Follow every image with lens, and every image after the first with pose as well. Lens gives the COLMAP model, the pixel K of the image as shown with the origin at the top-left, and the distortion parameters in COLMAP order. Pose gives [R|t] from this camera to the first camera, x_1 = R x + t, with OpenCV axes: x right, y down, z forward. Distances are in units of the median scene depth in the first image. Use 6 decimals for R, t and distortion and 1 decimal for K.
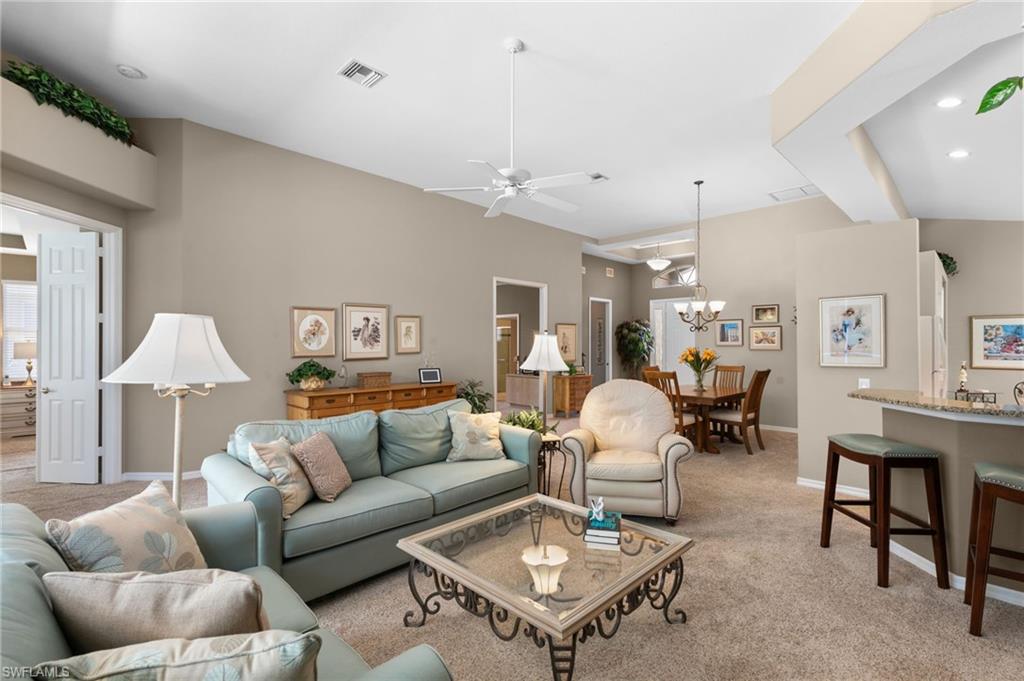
lens RADIAL K [[458.6, 0, 512.0], [0, 458.6, 340.5], [0, 0, 1]] dist [0.006637, 0.000324]
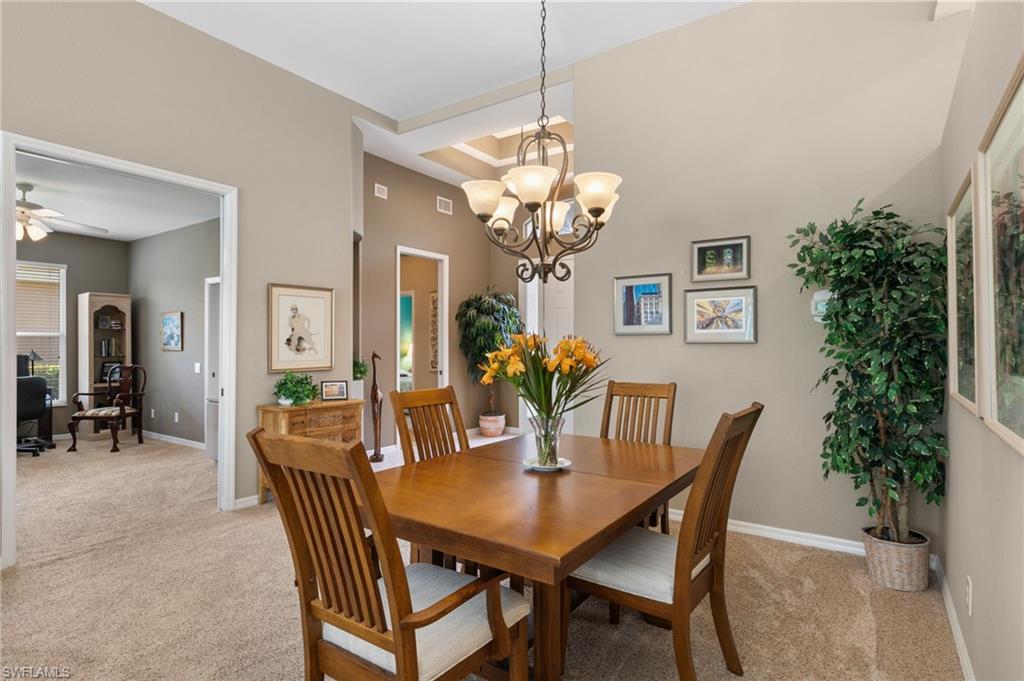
lens RADIAL K [[524.2, 0, 512.9], [0, 524.2, 343.1], [0, 0, 1]] dist [0.003329, 0.000045]
pose [[0.983962, -0.000333, 0.178379, 0.266937], [-0.000994, 0.999972, 0.007351, 0.016832], [-0.178377, -0.007411, 0.983934, 0.539260]]
